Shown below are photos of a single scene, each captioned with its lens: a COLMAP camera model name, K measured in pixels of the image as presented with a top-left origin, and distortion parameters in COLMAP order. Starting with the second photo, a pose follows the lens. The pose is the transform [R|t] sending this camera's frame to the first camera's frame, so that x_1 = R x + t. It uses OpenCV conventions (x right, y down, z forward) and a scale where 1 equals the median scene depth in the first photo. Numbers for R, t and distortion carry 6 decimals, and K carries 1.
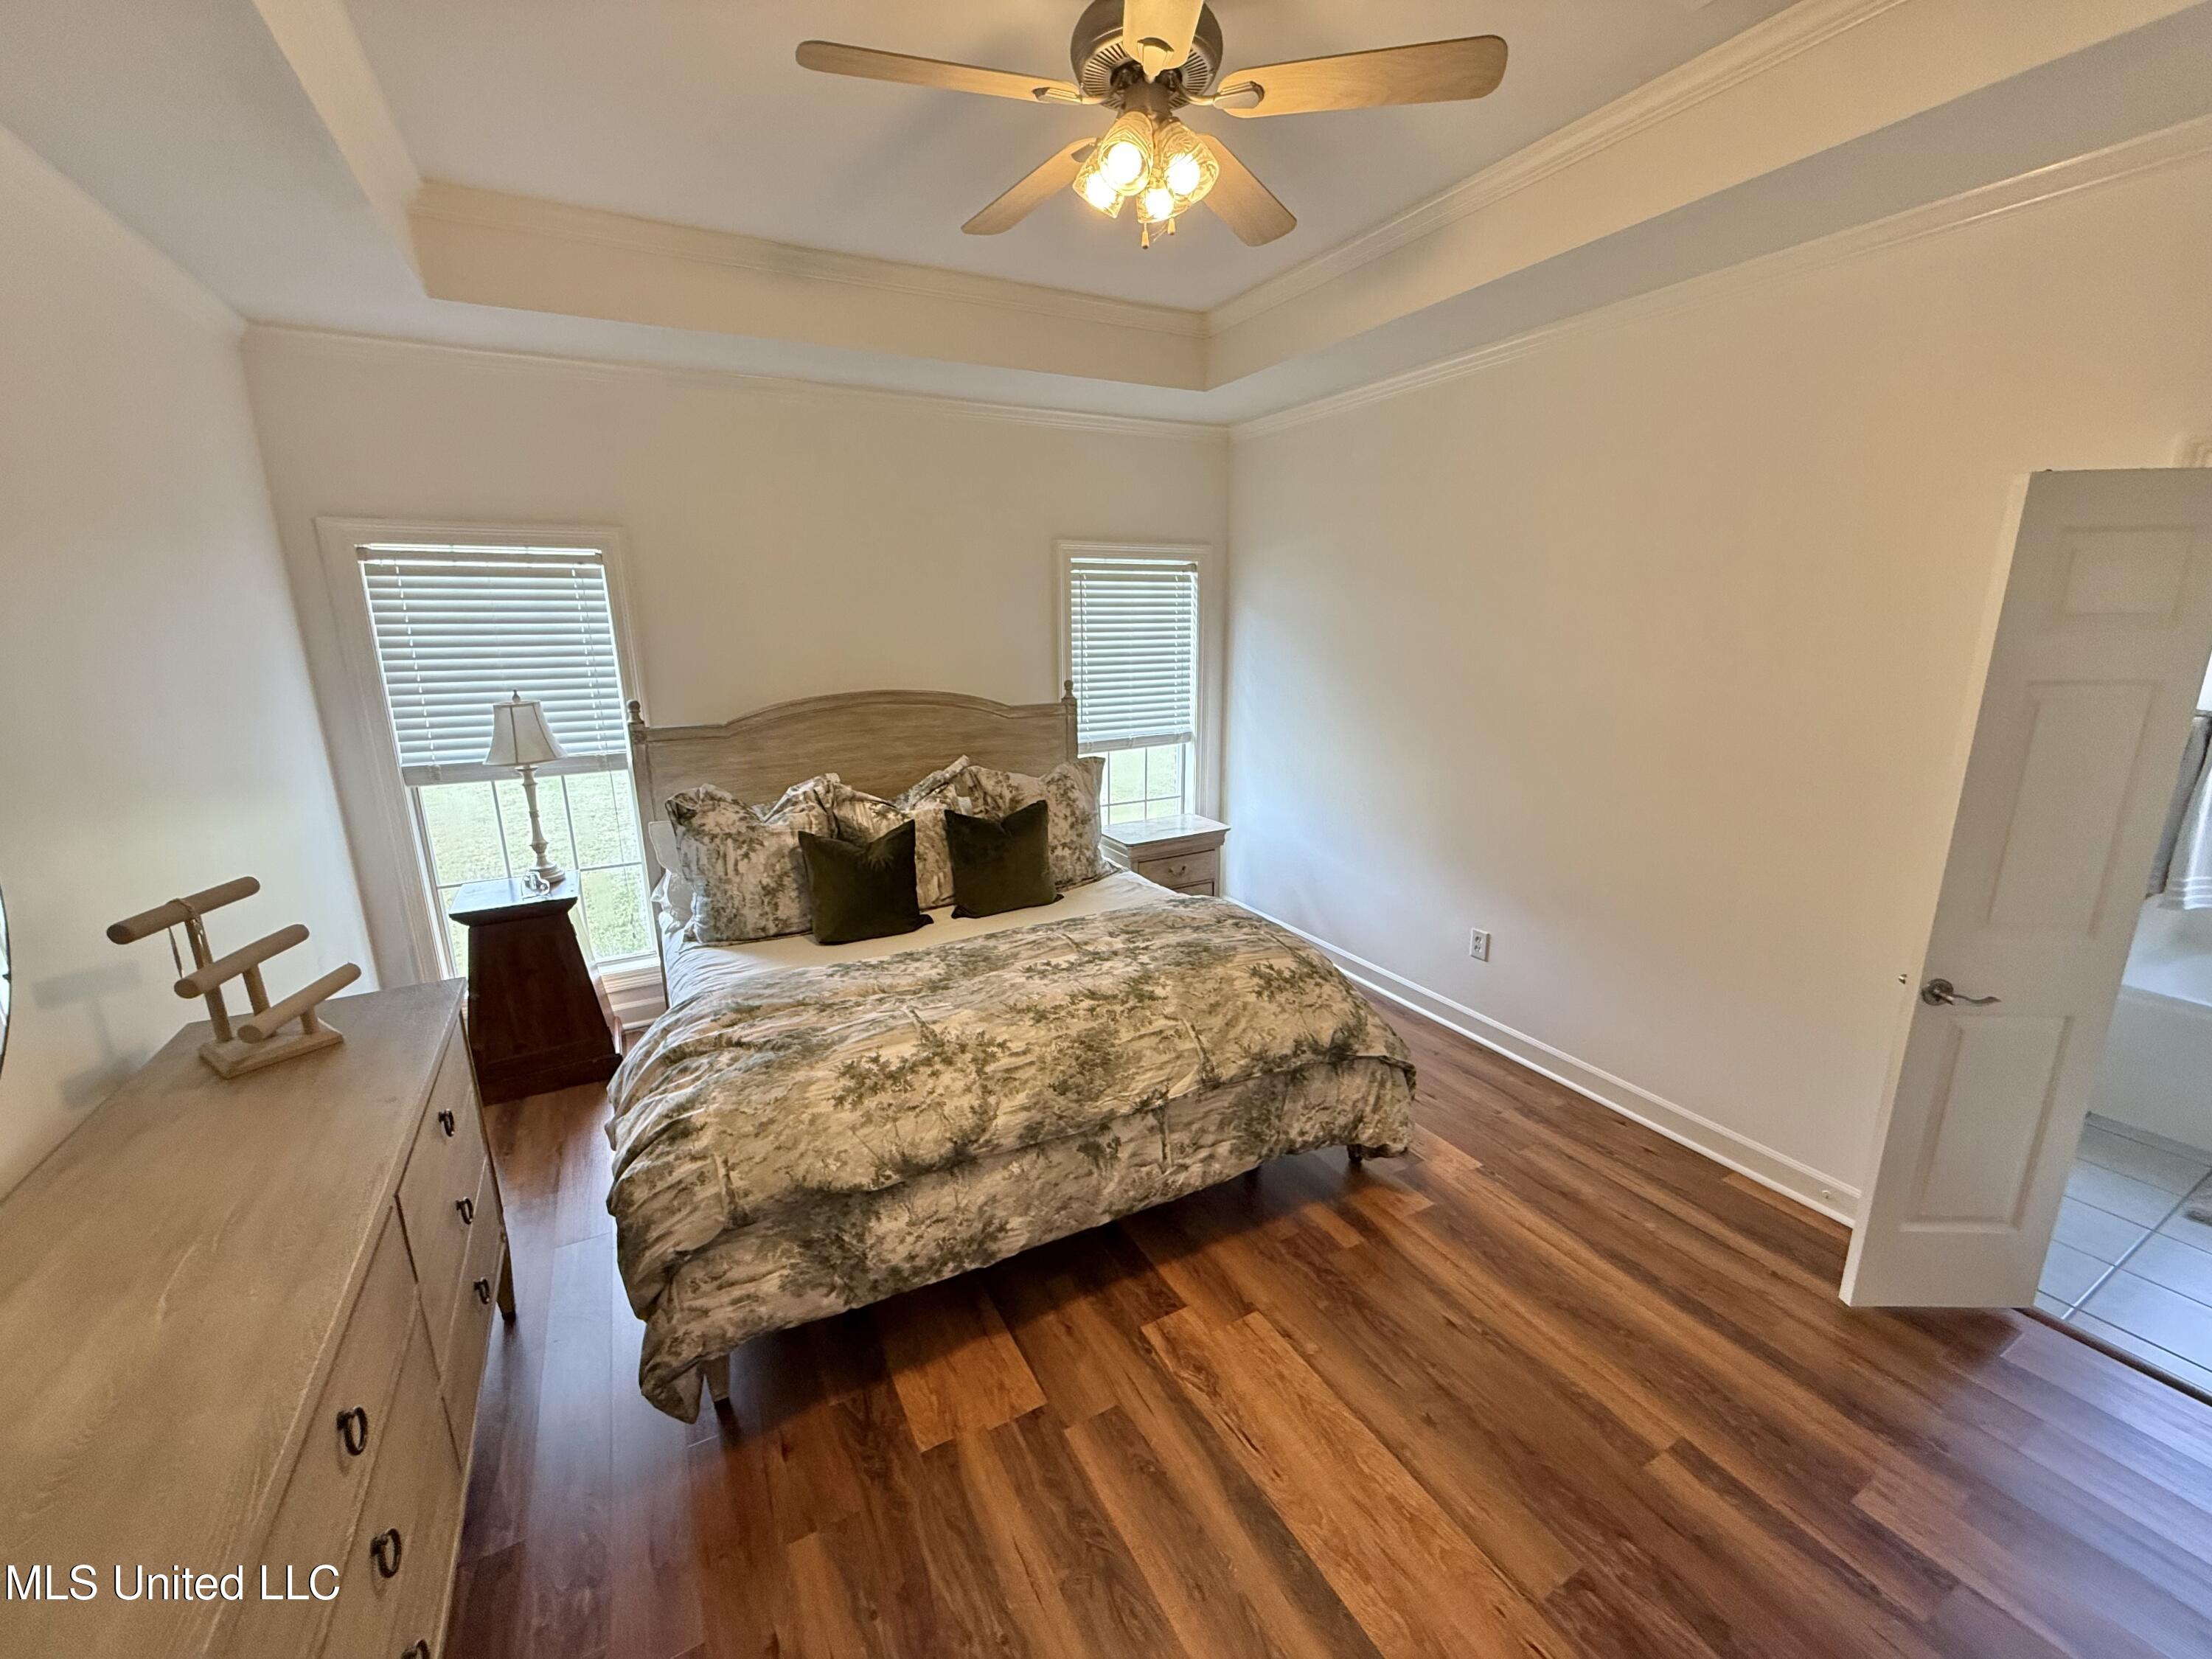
lens RADIAL K [[886.3, 0, 1101.9], [0, 886.3, 828.9], [0, 0, 1]] dist [0.000201, -0.000266]
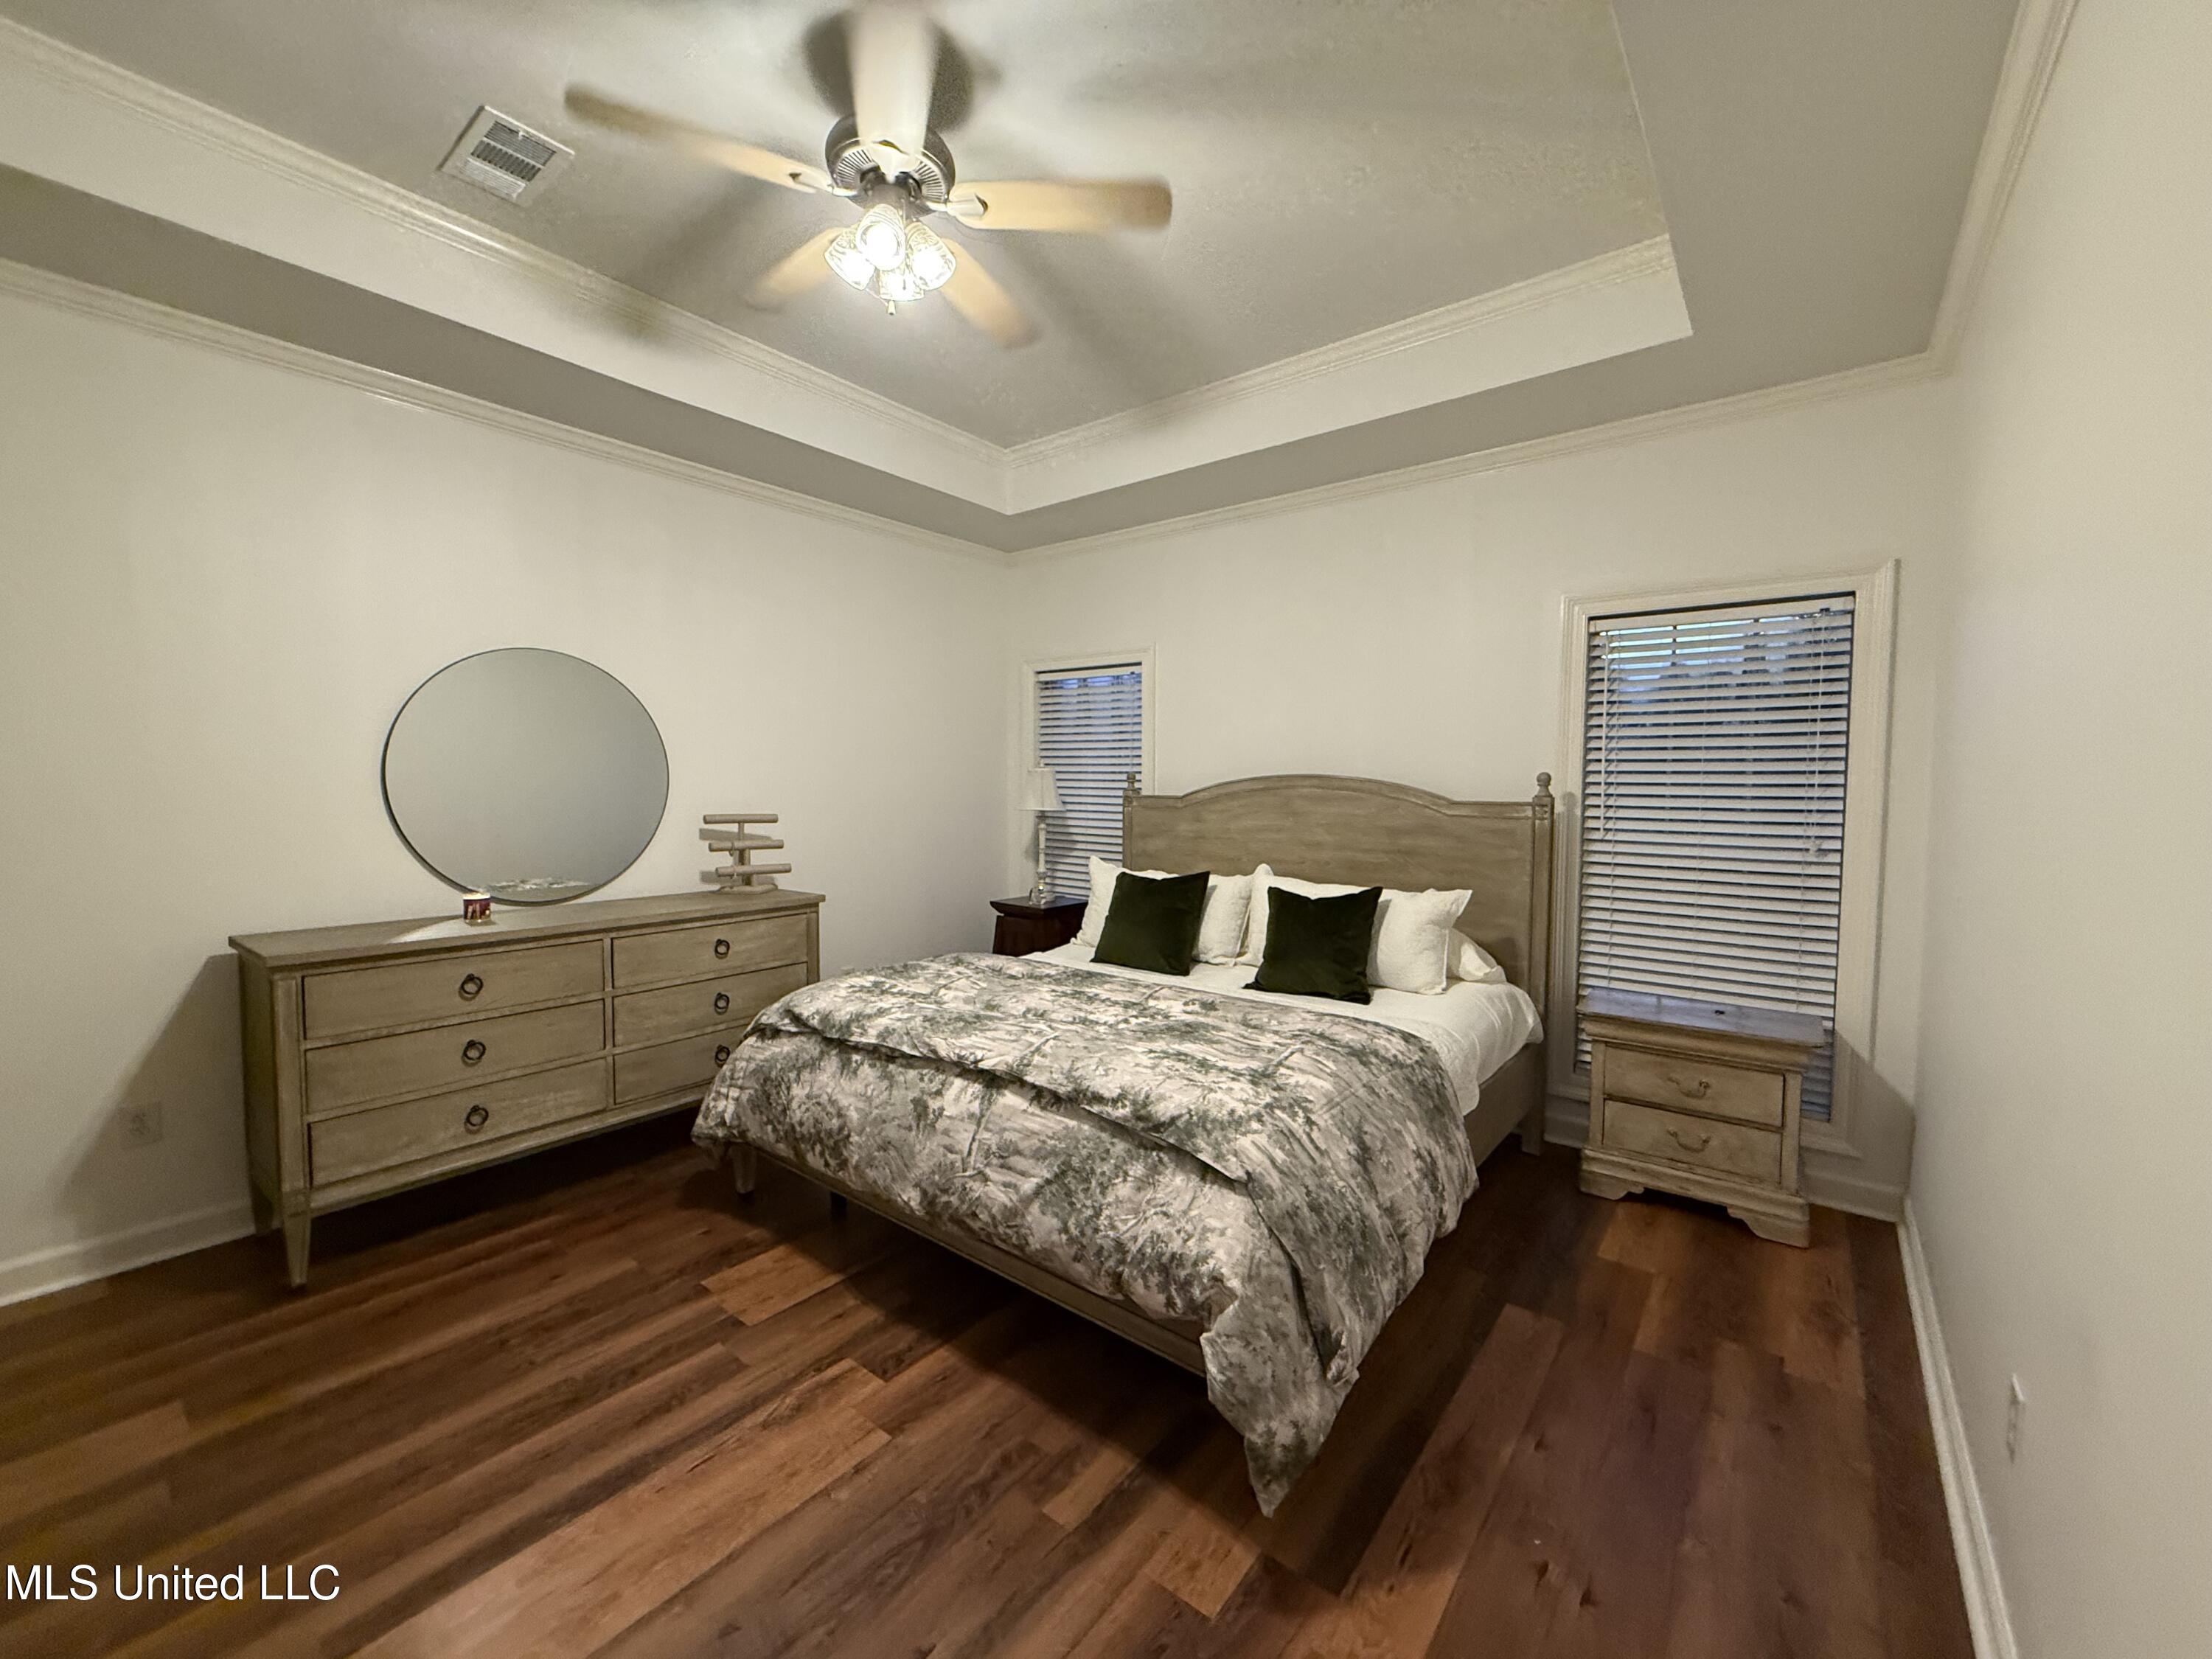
lens RADIAL K [[886.3, 0, 1101.9], [0, 886.3, 828.9], [0, 0, 1]] dist [0.000201, -0.000266]
pose [[0.391096, 0.065872, -0.917990, 0.718018], [-0.218921, 0.975465, -0.023272, -0.030622], [0.893934, 0.210068, 0.395921, 0.528056]]
